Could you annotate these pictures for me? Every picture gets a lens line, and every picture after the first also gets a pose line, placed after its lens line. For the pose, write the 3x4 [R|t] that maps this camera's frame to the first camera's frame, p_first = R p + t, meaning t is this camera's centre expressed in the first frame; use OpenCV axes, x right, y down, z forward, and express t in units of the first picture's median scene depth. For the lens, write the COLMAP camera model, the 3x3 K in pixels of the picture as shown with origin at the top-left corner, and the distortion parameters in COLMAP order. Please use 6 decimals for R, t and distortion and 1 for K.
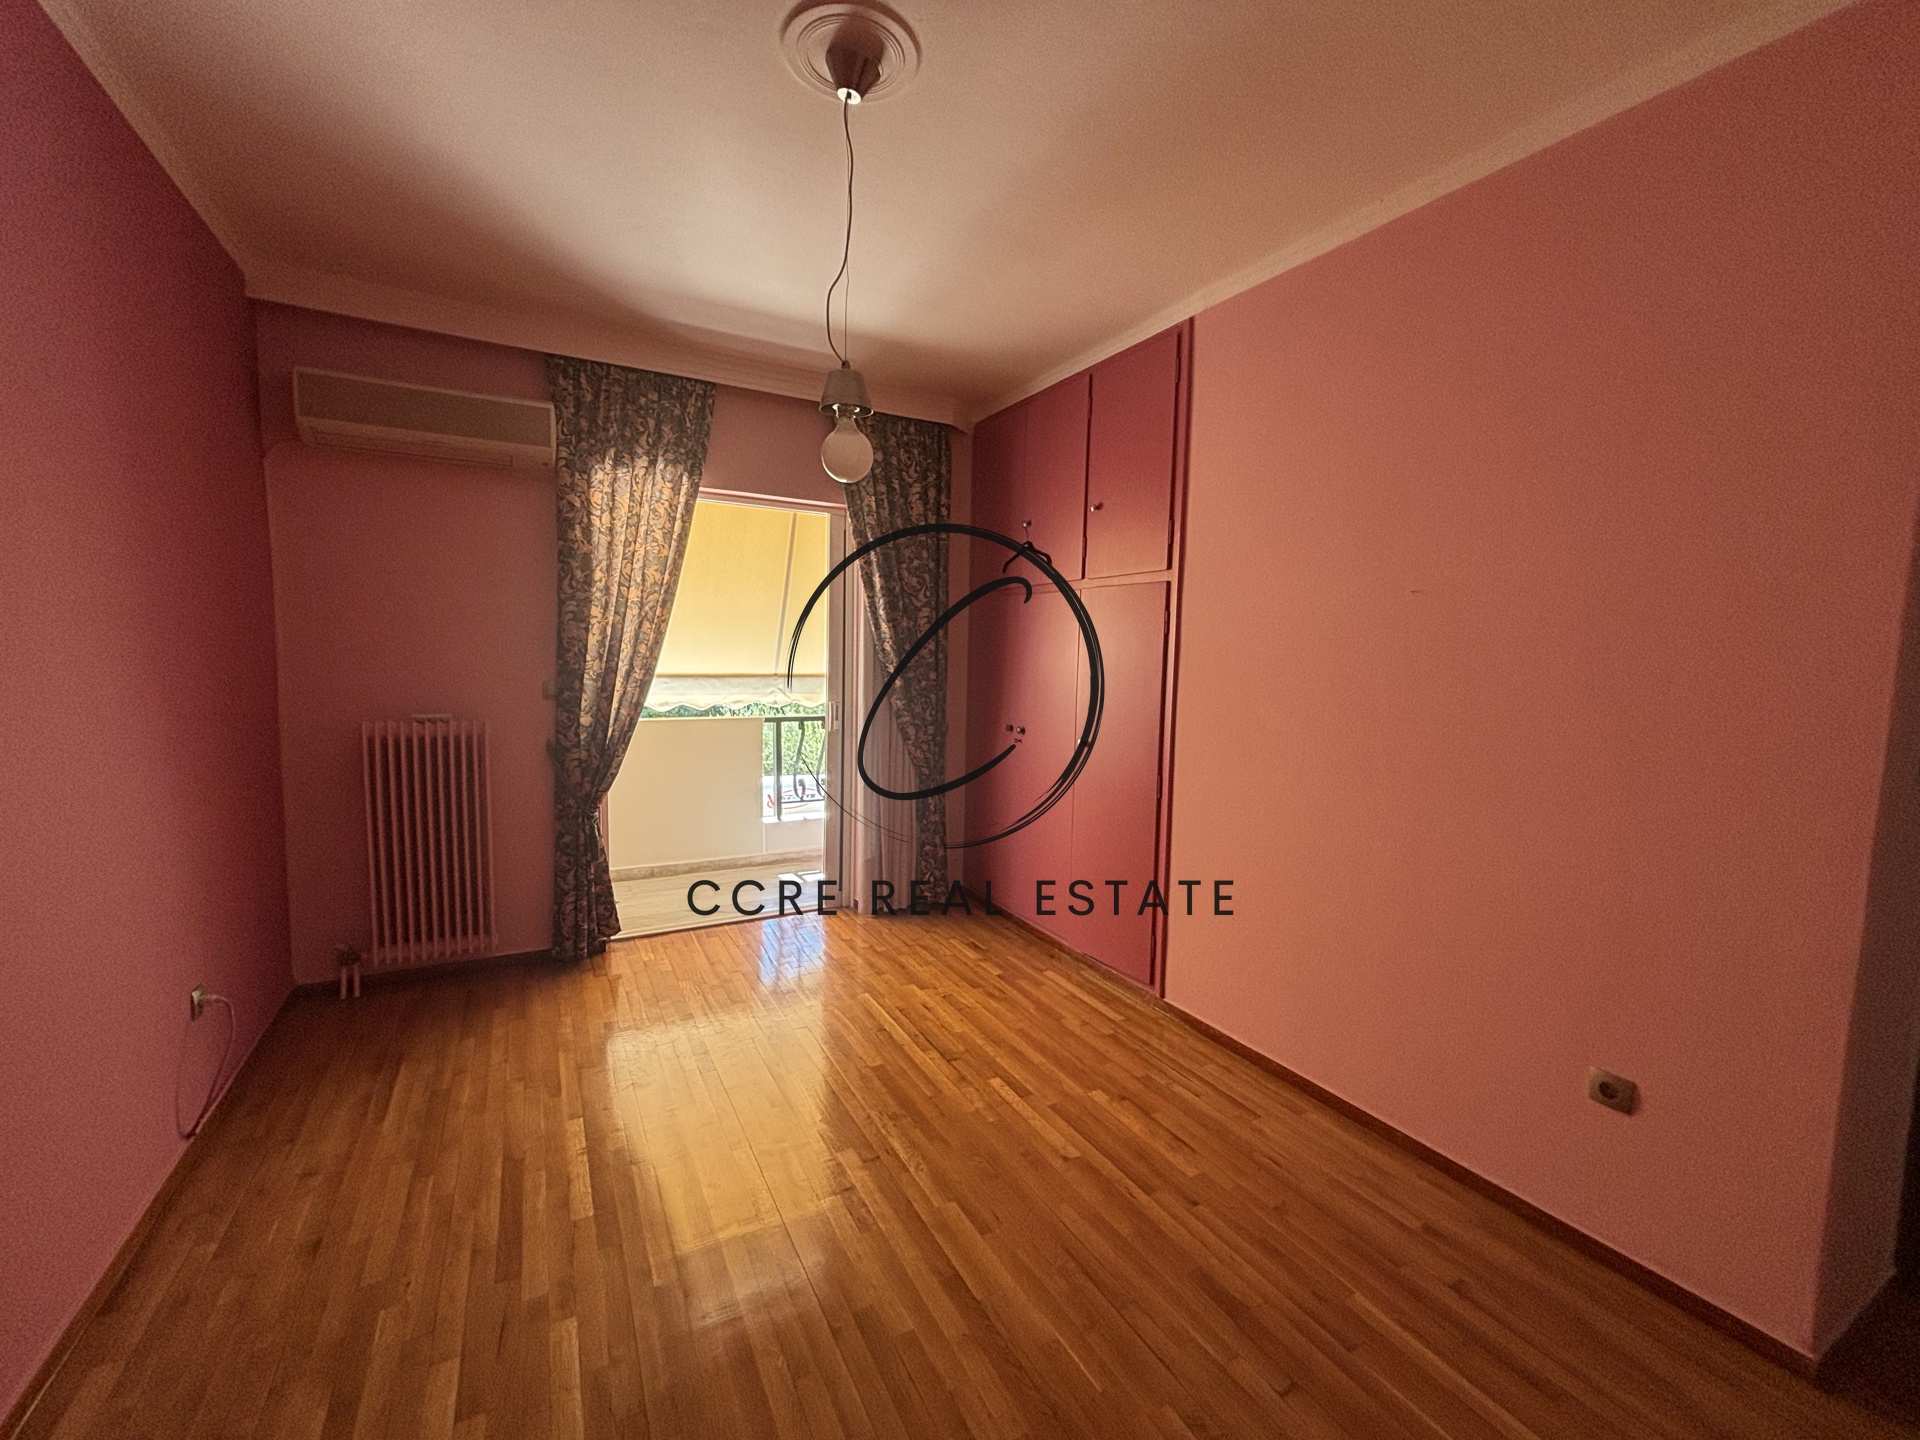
lens RADIAL K [[784.7, 0, 962.6], [0, 784.7, 706.6], [0, 0, 1]] dist [0.003782, 0.000557]
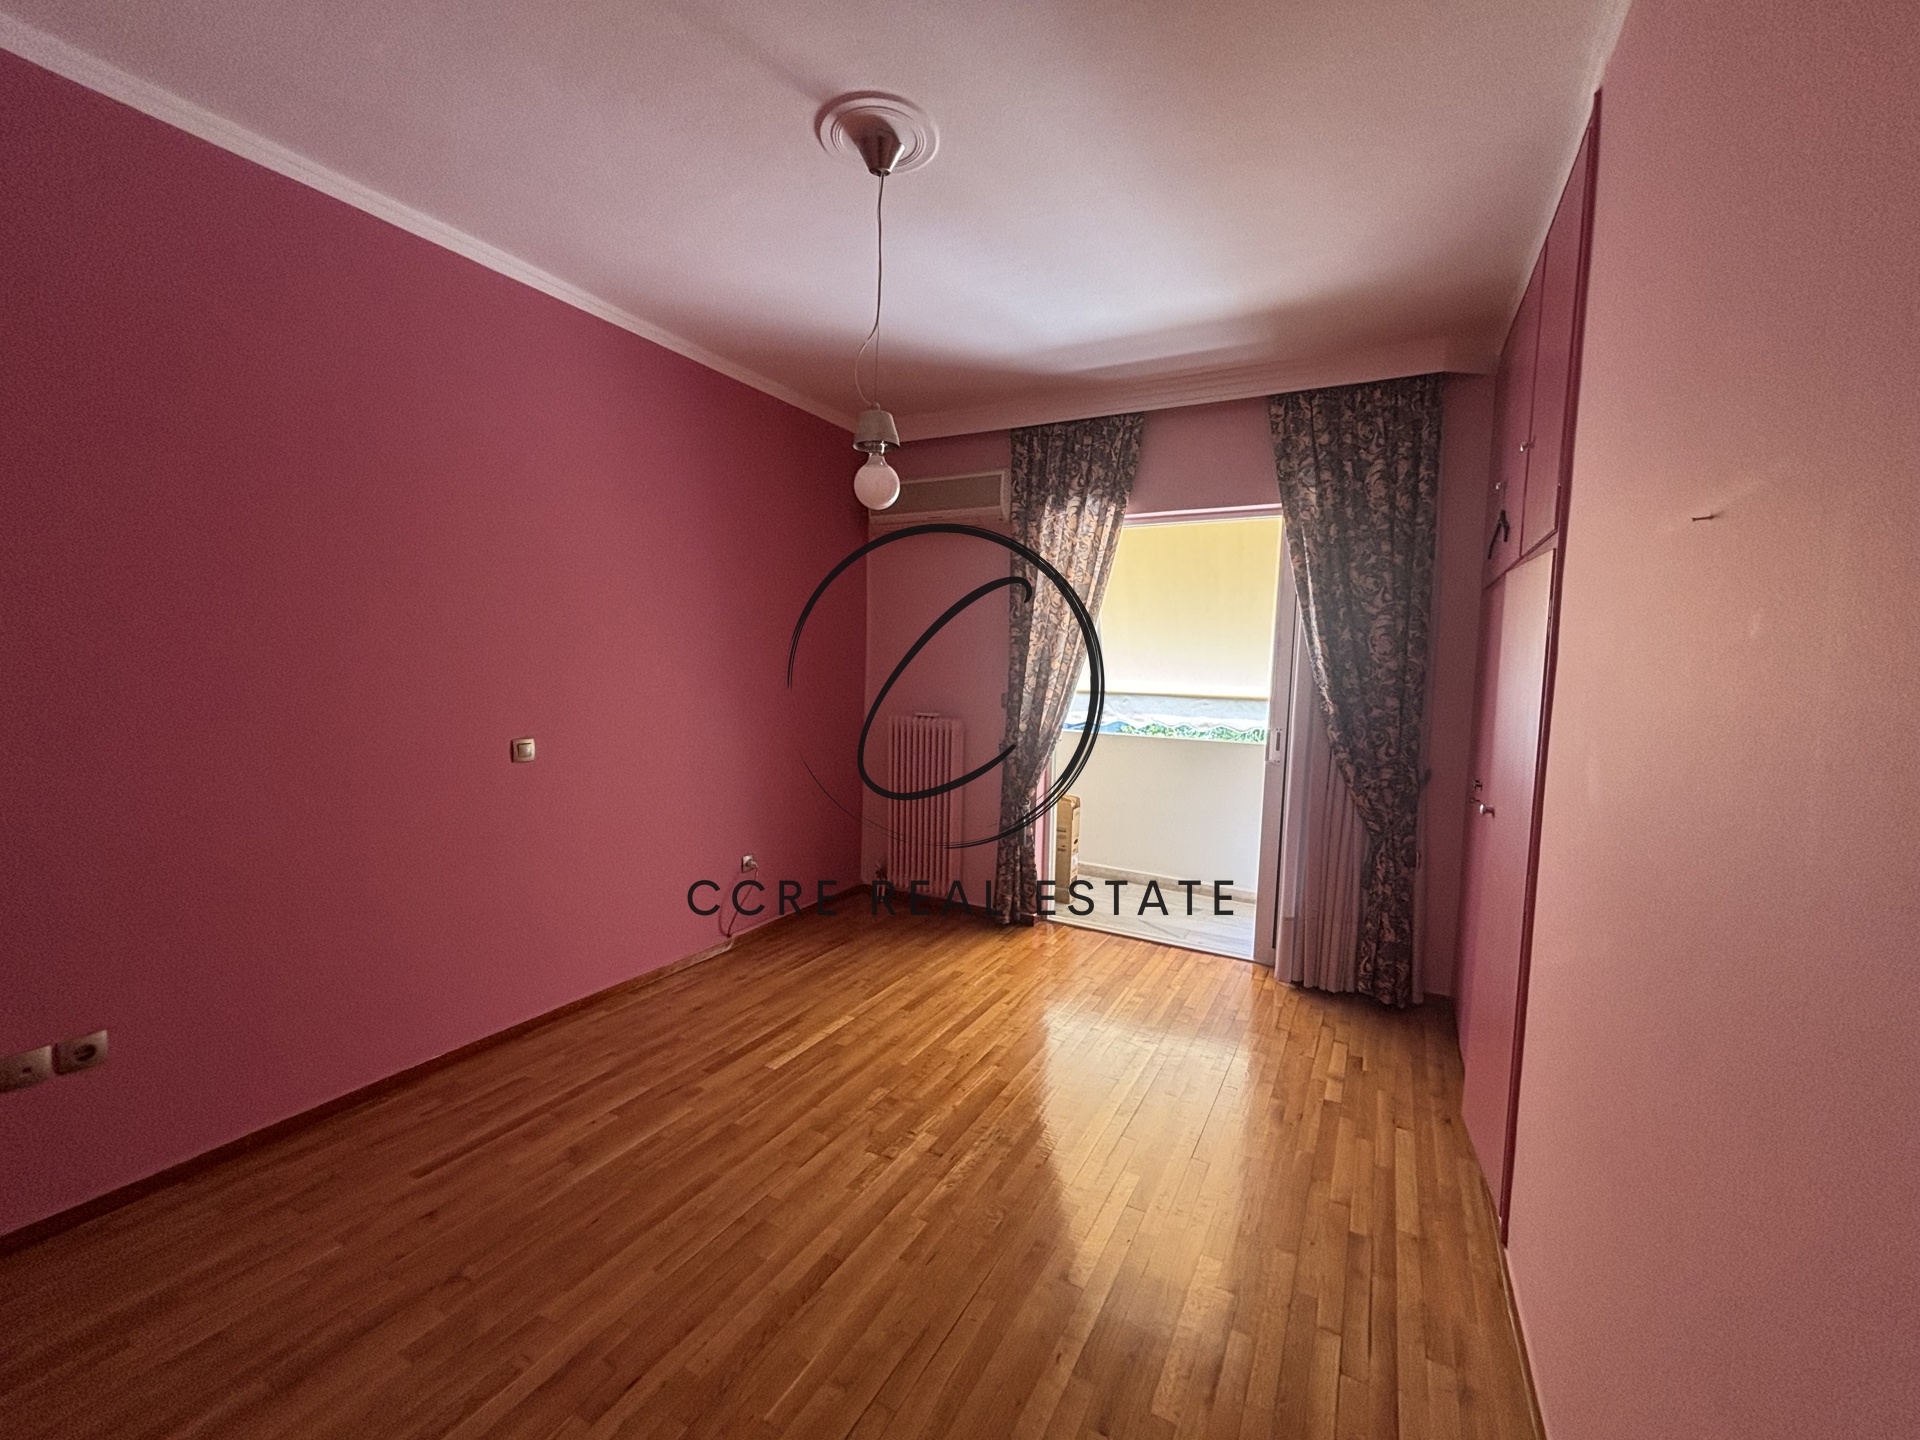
lens RADIAL K [[784.7, 0, 955.0], [0, 784.7, 704.8], [0, 0, 1]] dist [0.003782, 0.000557]
pose [[0.528788, 0.038377, -0.847886, 0.466520], [-0.074055, 0.997254, -0.001047, -0.006403], [0.845517, 0.063344, 0.530178, 0.273656]]
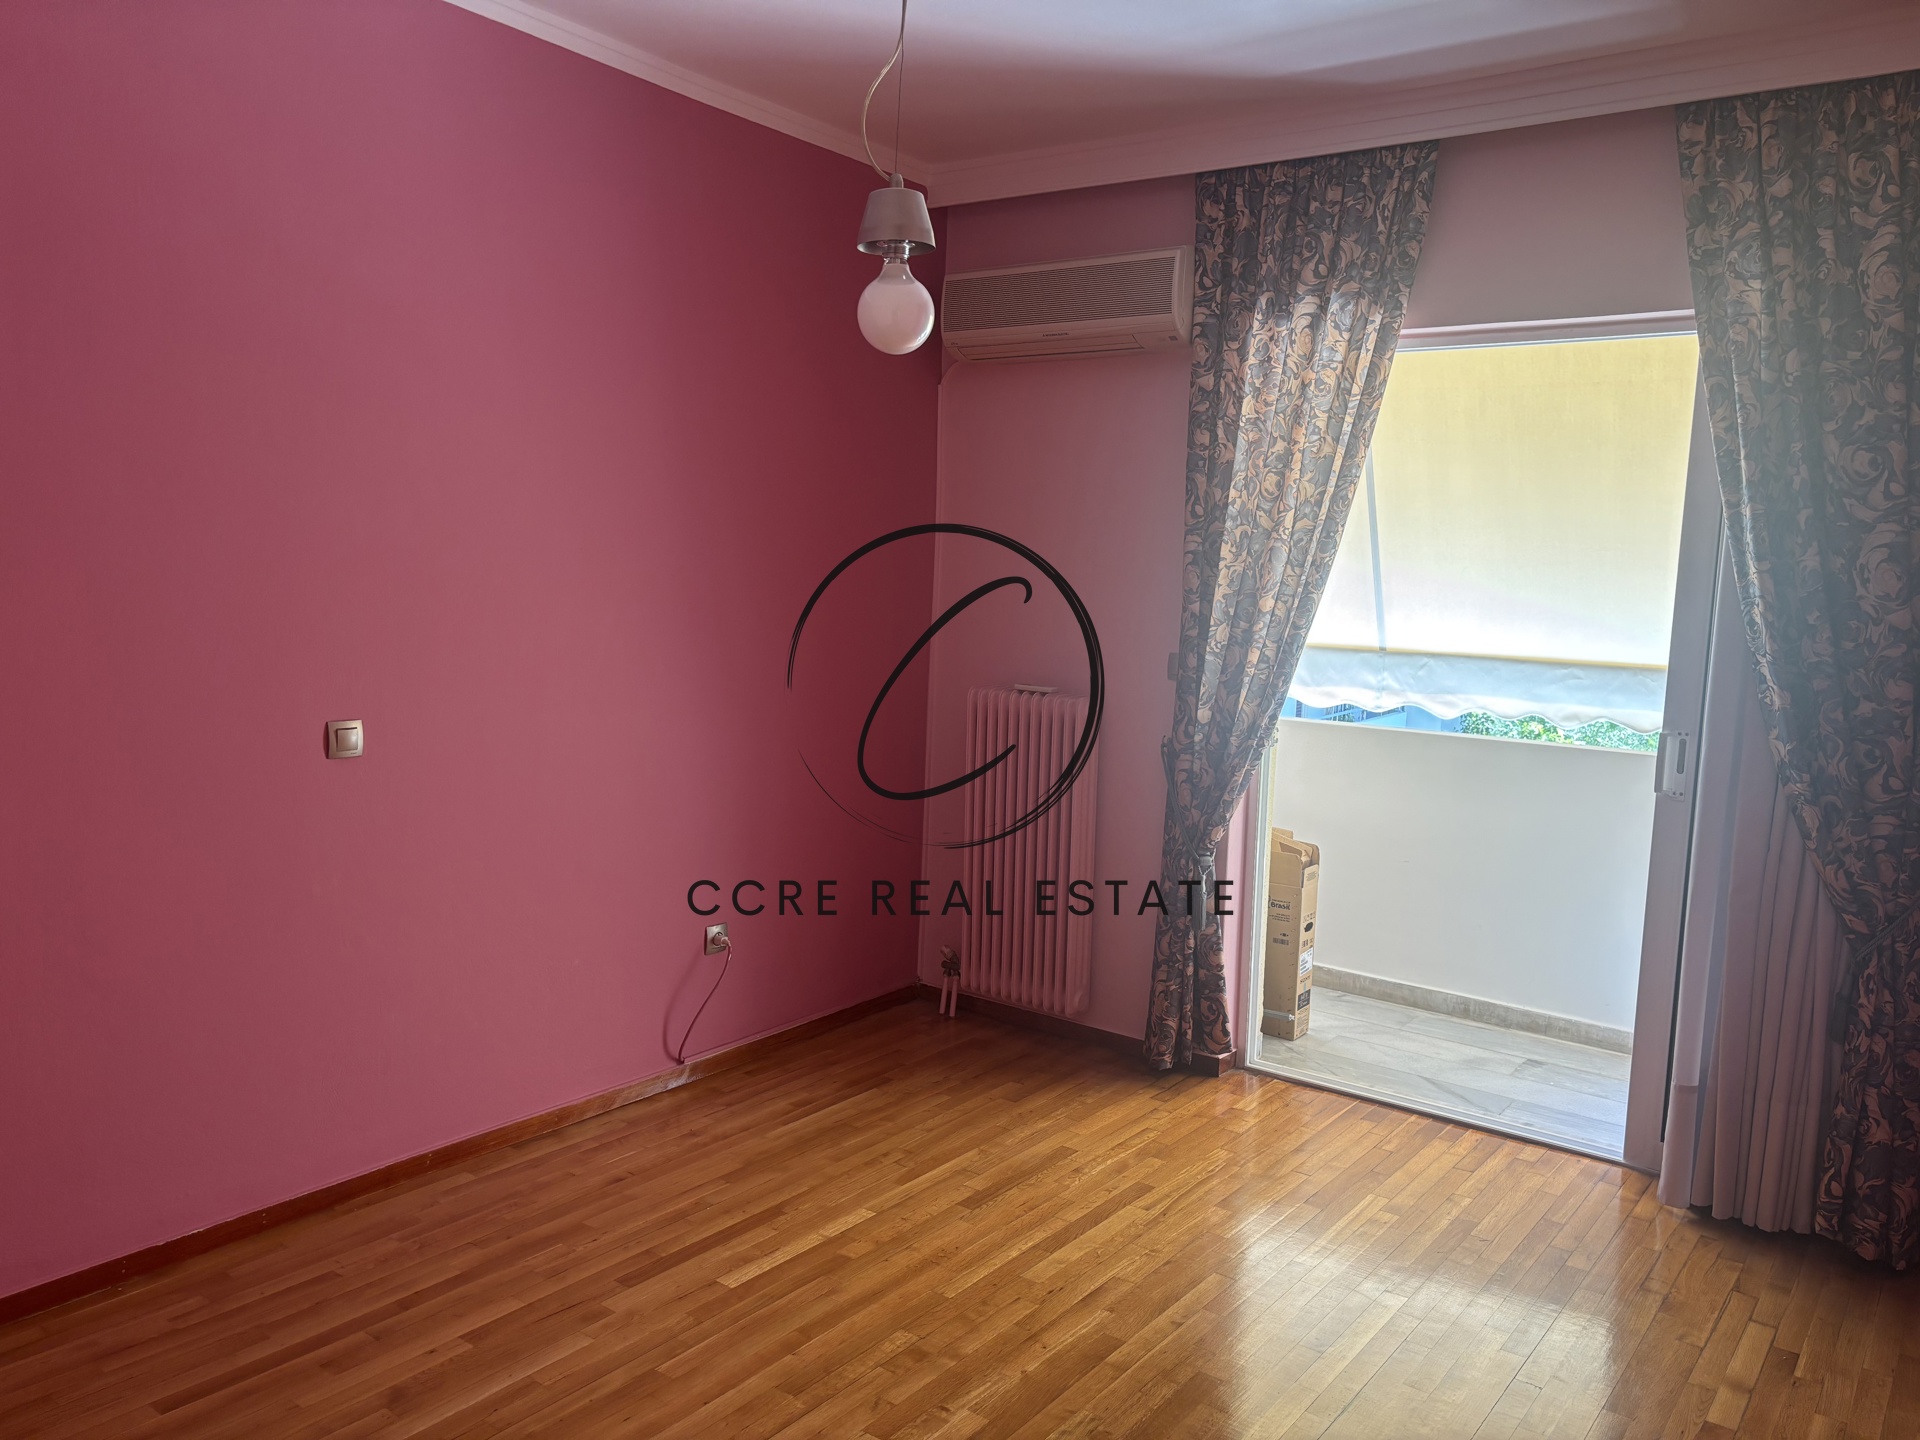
lens RADIAL K [[1474.5, 0, 966.0], [0, 1474.5, 676.9], [0, 0, 1]] dist [0.016009, 0.010544]
pose [[0.415333, 0.062561, -0.907516, 0.548934], [-0.093469, 0.995287, 0.025835, -0.026431], [0.904855, 0.074095, 0.419223, 0.291247]]
